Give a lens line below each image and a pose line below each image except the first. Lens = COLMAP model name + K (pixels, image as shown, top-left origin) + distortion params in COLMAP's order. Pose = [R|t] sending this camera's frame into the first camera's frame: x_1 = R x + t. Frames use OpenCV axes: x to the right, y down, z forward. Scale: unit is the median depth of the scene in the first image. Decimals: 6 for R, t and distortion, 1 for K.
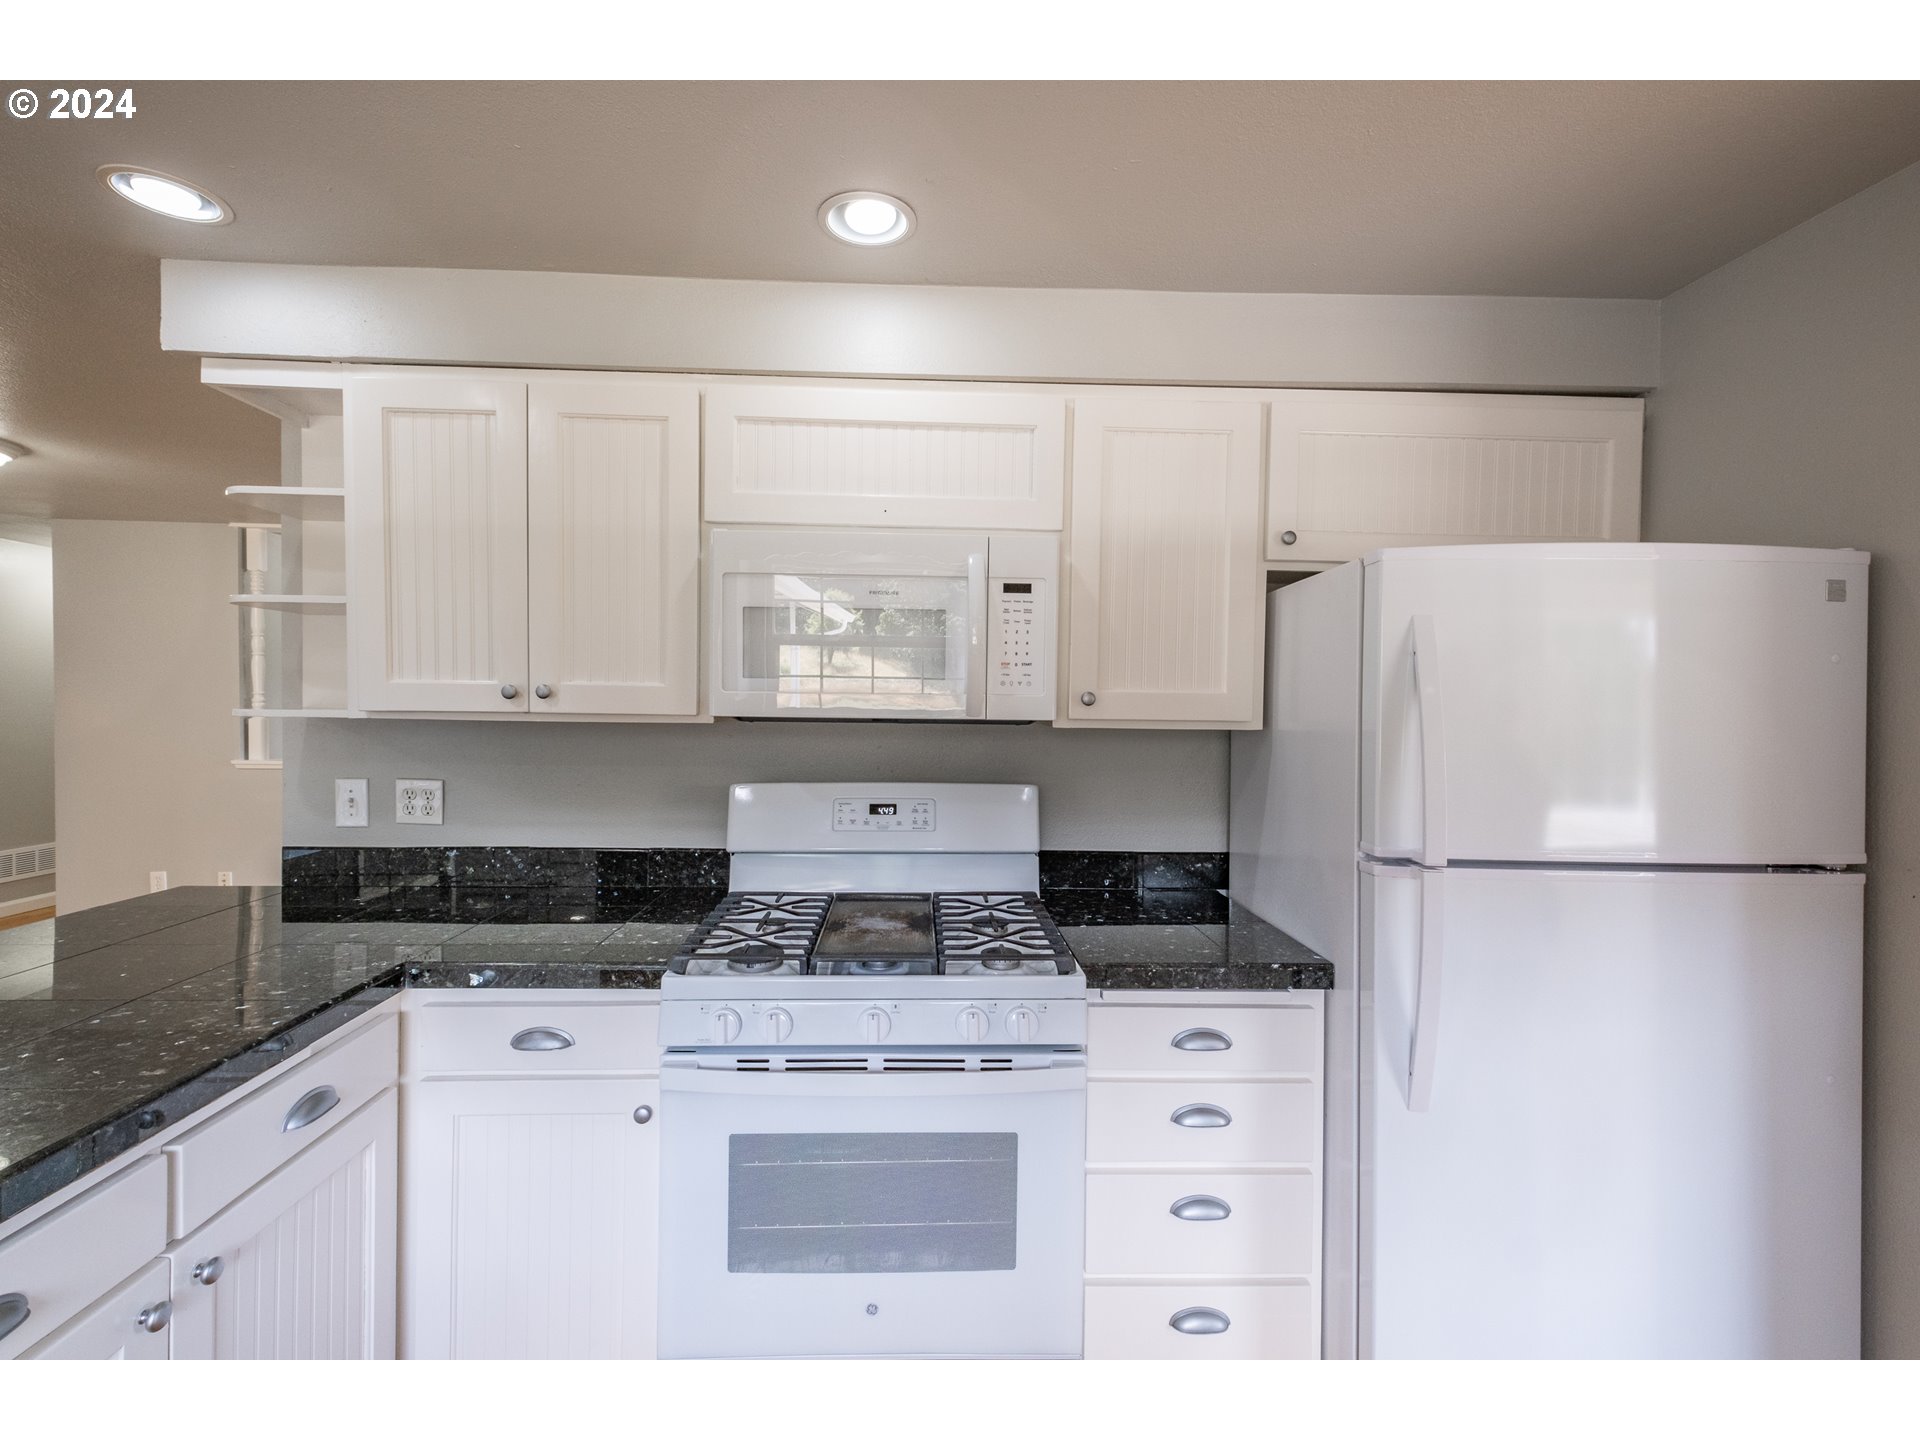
lens RADIAL K [[836.4, 0, 957.0], [0, 836.4, 712.7], [0, 0, 1]] dist [0.012270, 0.000062]
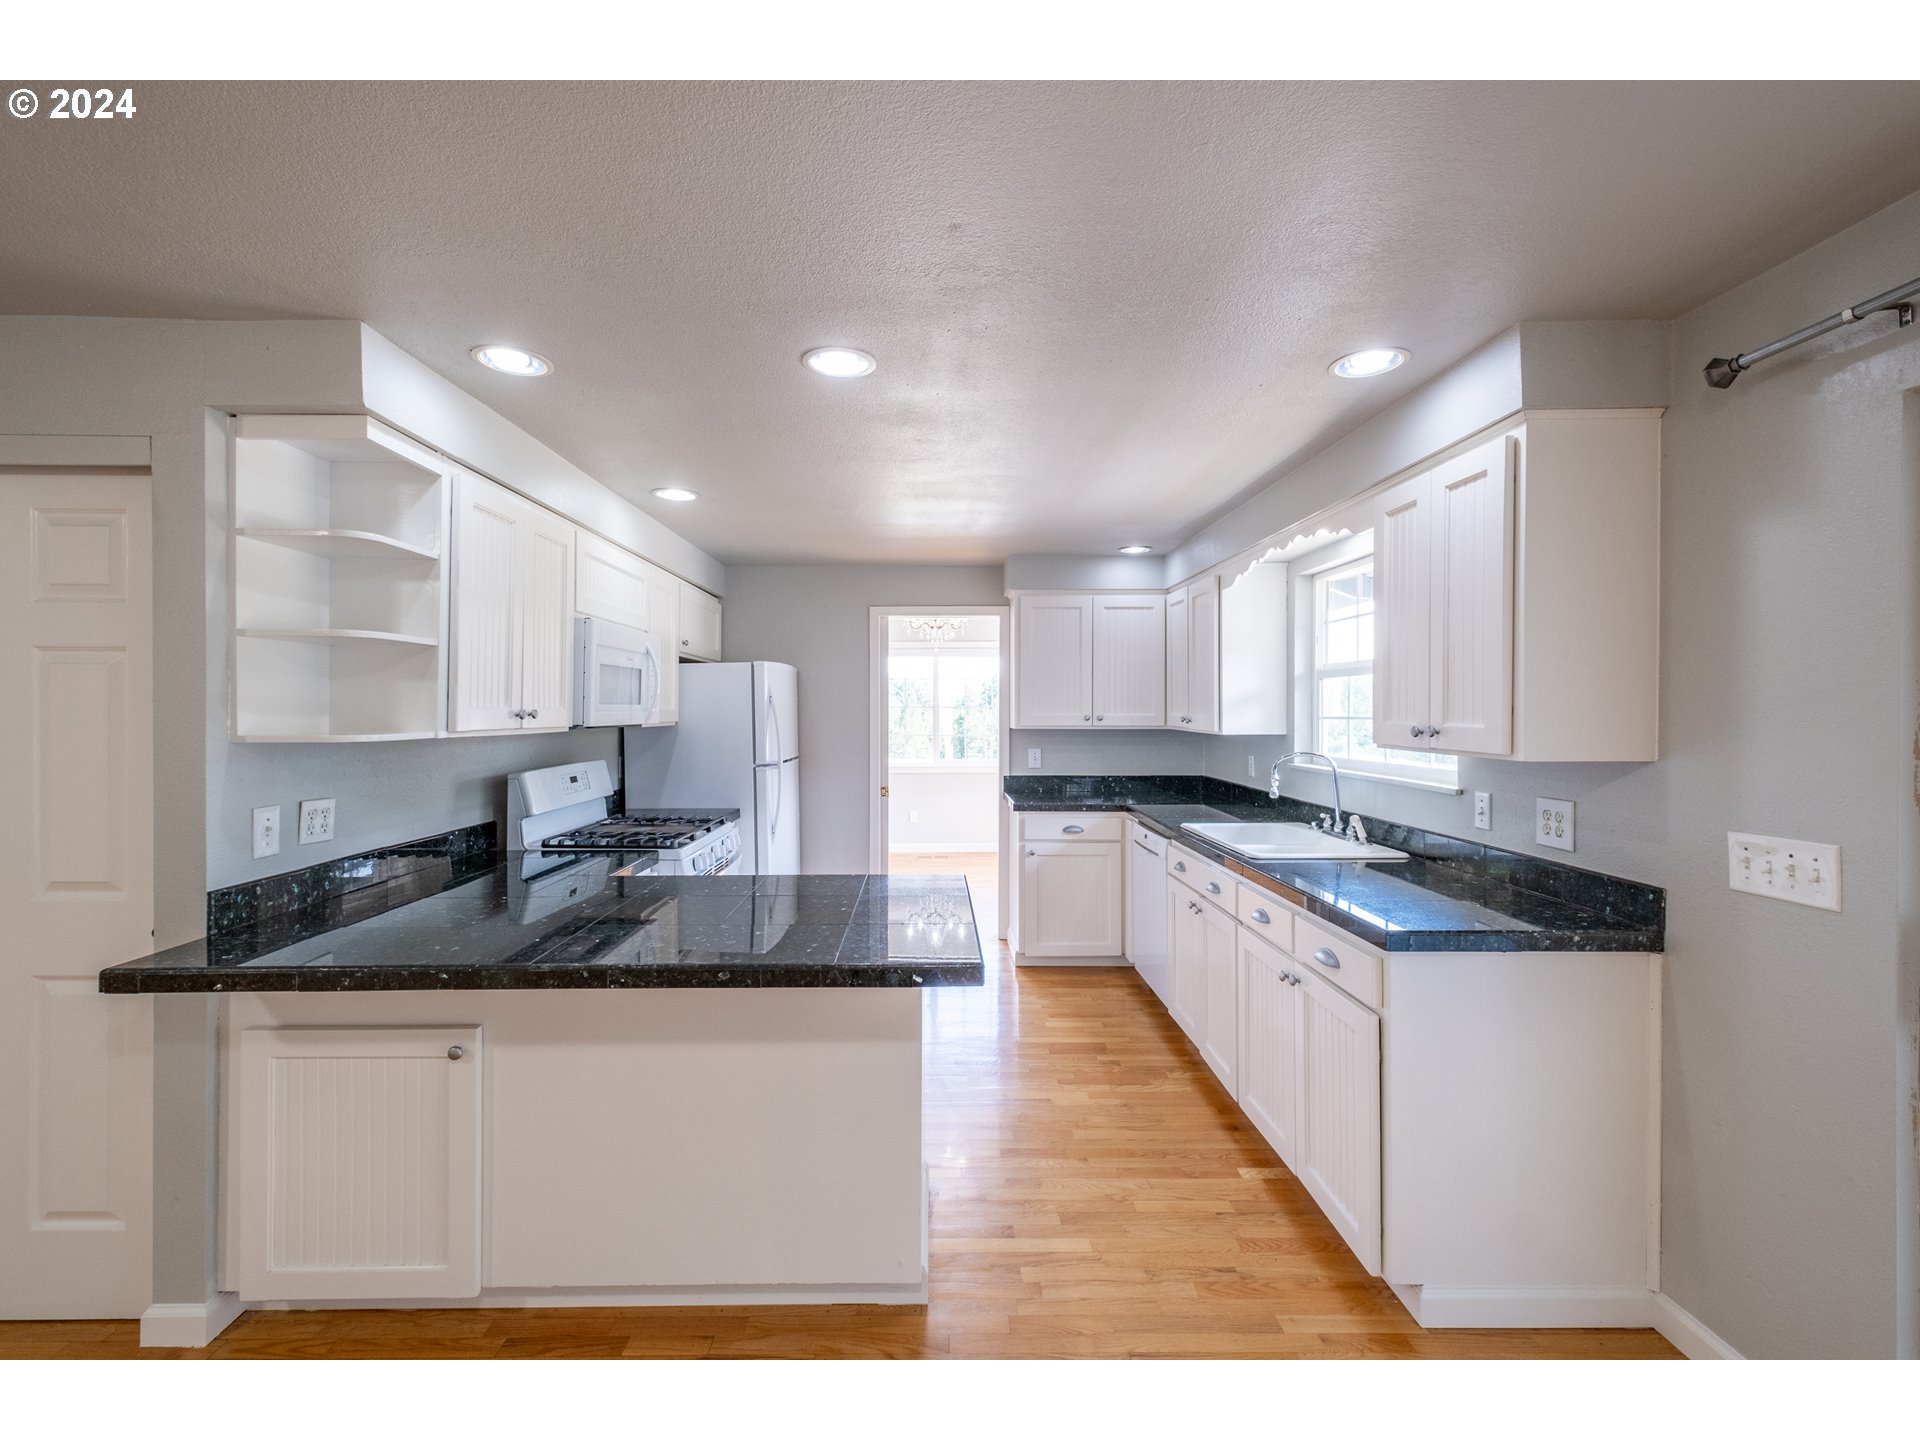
lens RADIAL K [[822.2, 0, 934.3], [0, 822.2, 708.3], [0, 0, 1]] dist [-0.000812, 0.000047]
pose [[0.037870, -0.010815, 0.999224, -1.895381], [0.013710, 0.999853, 0.010302, -0.039727], [-0.999189, 0.013309, 0.038013, 0.222706]]
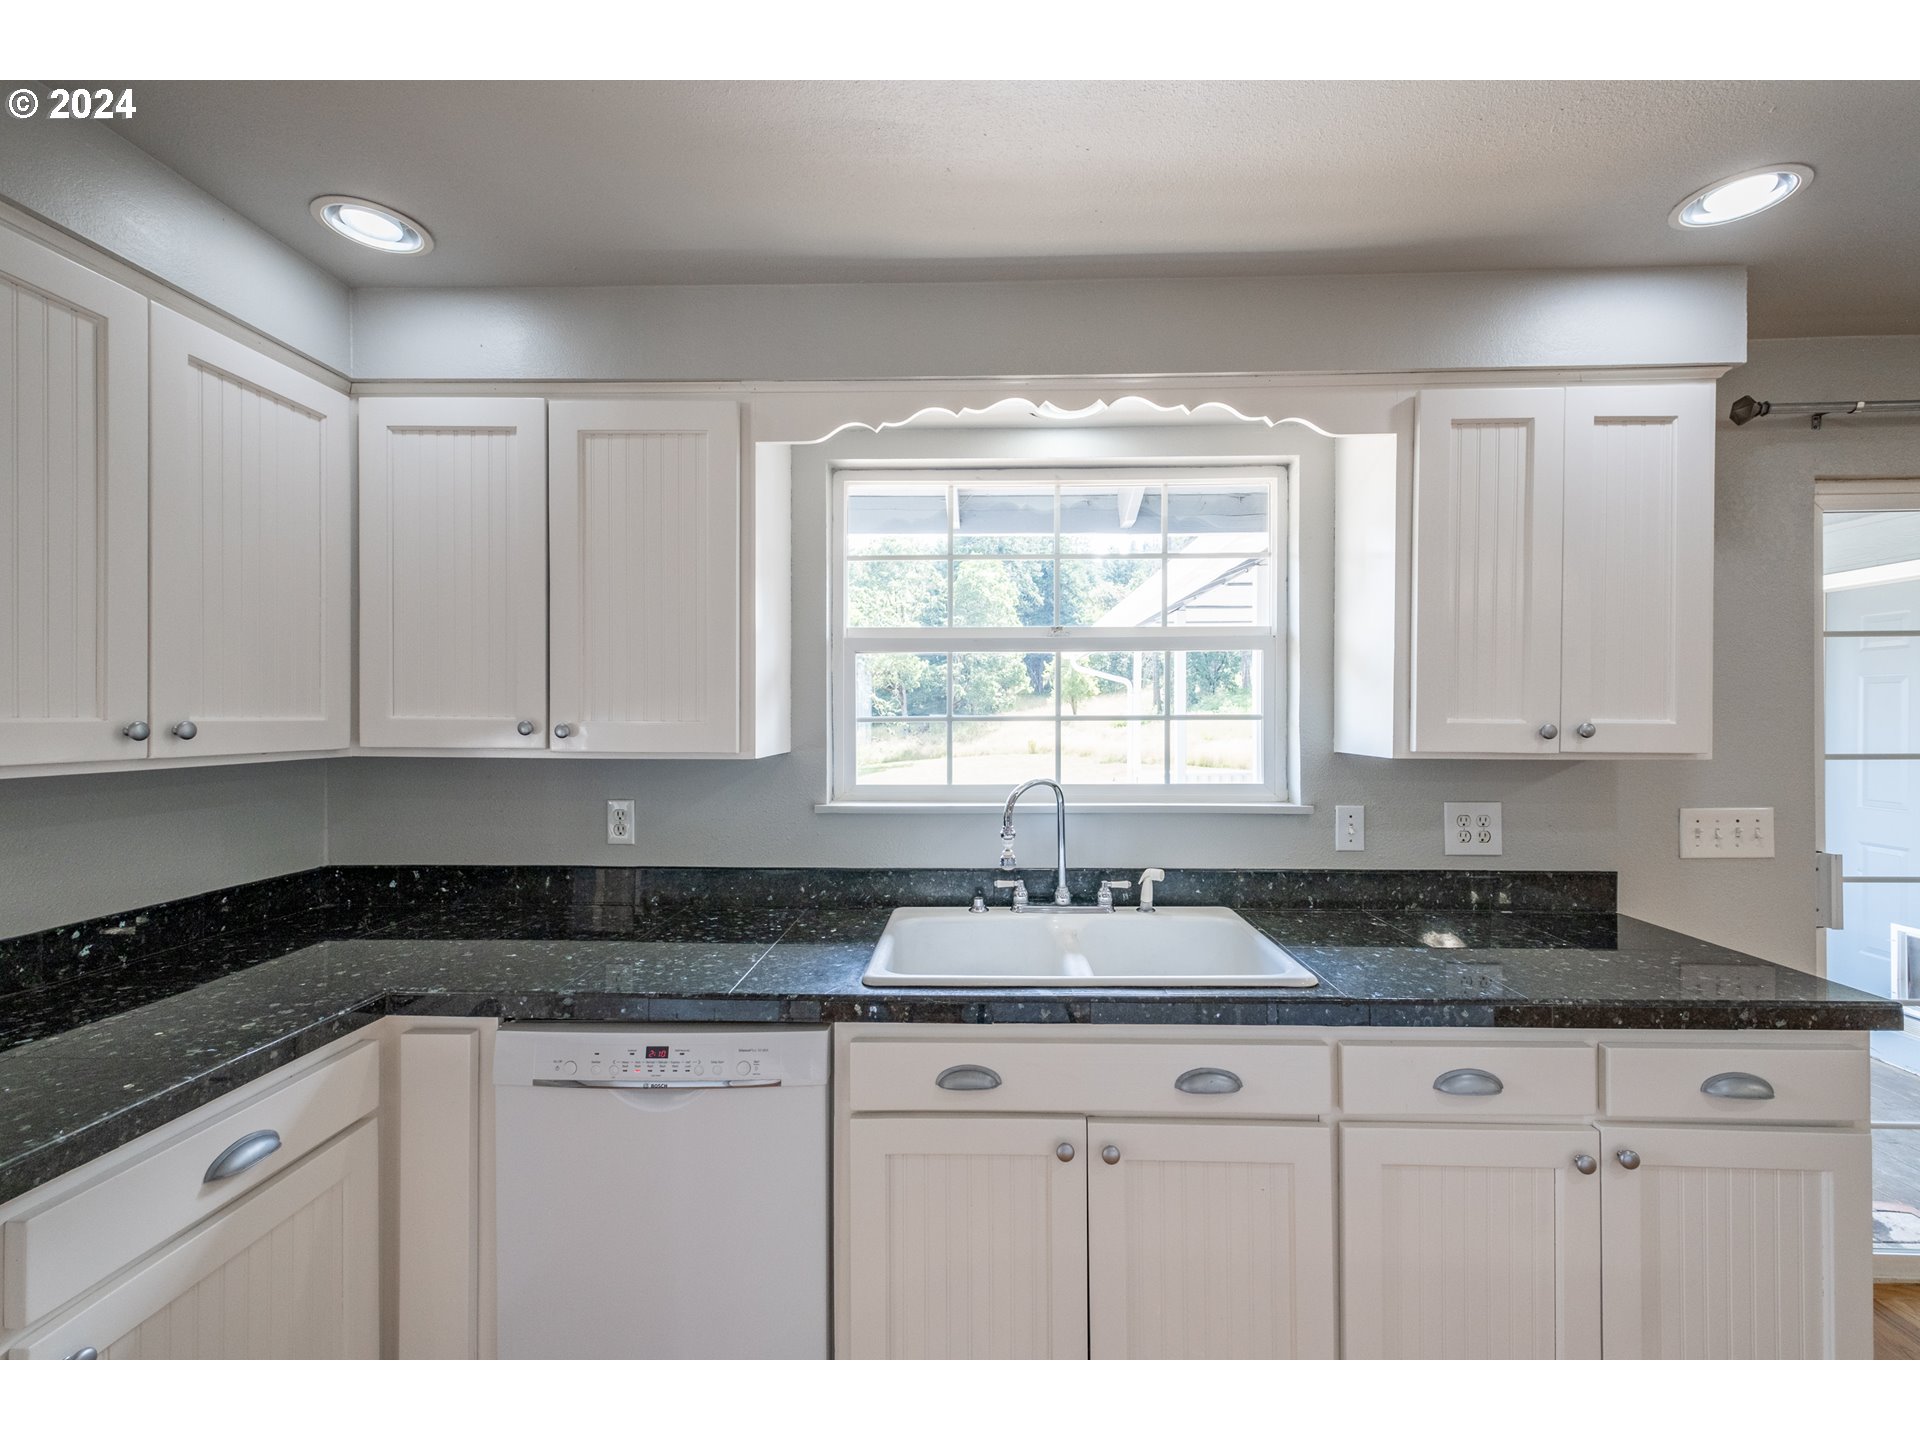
lens RADIAL K [[817.4, 0, 978.6], [0, 817.4, 710.7], [0, 0, 1]] dist [0.013421, -0.000128]
pose [[-0.997426, -0.010422, 0.070936, -0.048636], [-0.009785, 0.999909, 0.009320, -0.007769], [-0.071026, 0.008602, -0.997437, 0.512897]]
